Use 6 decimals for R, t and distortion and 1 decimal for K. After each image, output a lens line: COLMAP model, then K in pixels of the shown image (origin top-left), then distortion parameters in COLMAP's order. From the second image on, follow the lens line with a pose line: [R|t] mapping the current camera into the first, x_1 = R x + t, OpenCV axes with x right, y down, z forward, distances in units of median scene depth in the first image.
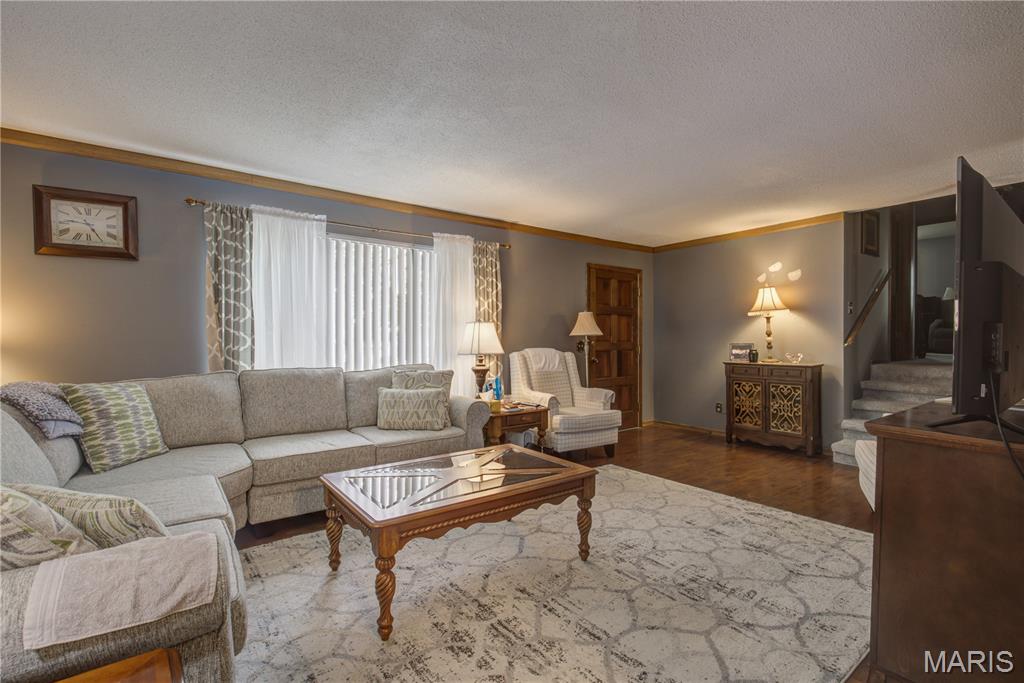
lens RADIAL K [[470.5, 0, 519.2], [0, 470.5, 342.2], [0, 0, 1]] dist [-0.002731, 0.000280]
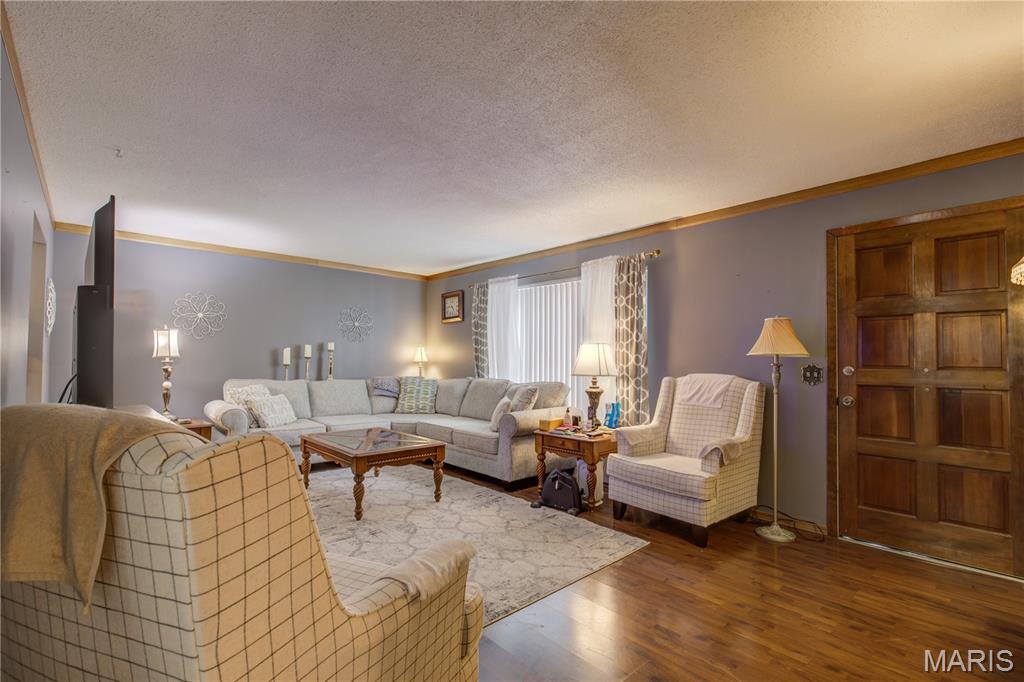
lens RADIAL K [[470.5, 0, 512.1], [0, 470.5, 344.9], [0, 0, 1]] dist [-0.002731, 0.000280]
pose [[0.099573, -0.032798, -0.994490, 1.010235], [-0.016300, 0.999269, -0.034588, -0.003553], [0.994897, 0.019654, 0.098966, 0.842810]]
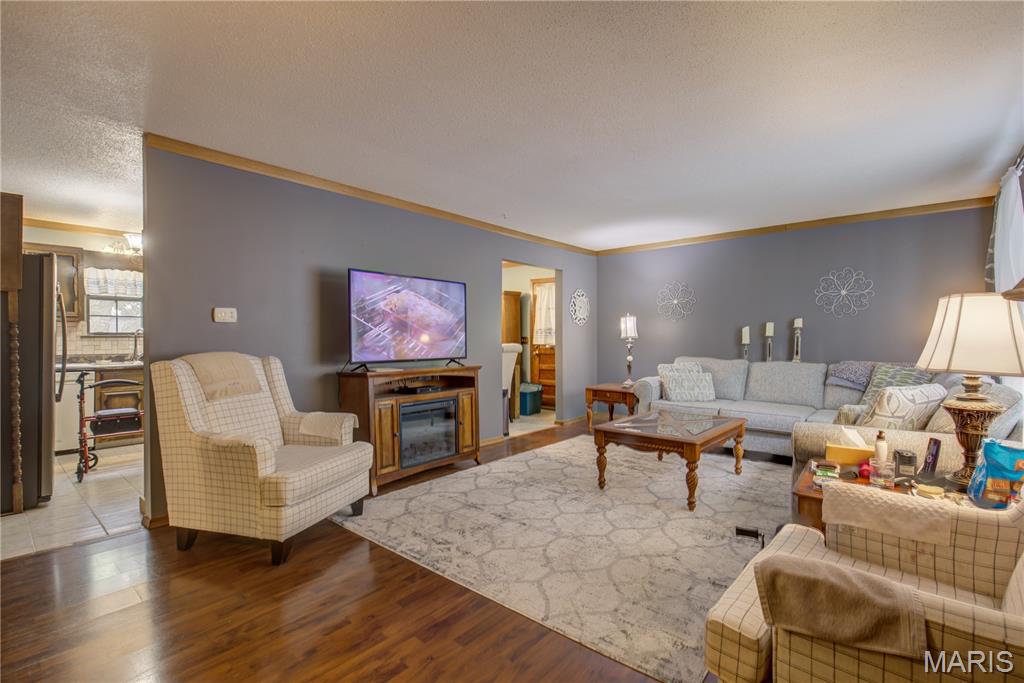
lens RADIAL K [[470.5, 0, 513.7], [0, 470.5, 344.4], [0, 0, 1]] dist [-0.002731, 0.000280]
pose [[-0.975365, -0.000983, -0.220594, 0.466378], [-0.005746, 0.999764, 0.020950, -0.006324], [0.220521, 0.021701, -0.975141, 1.515440]]
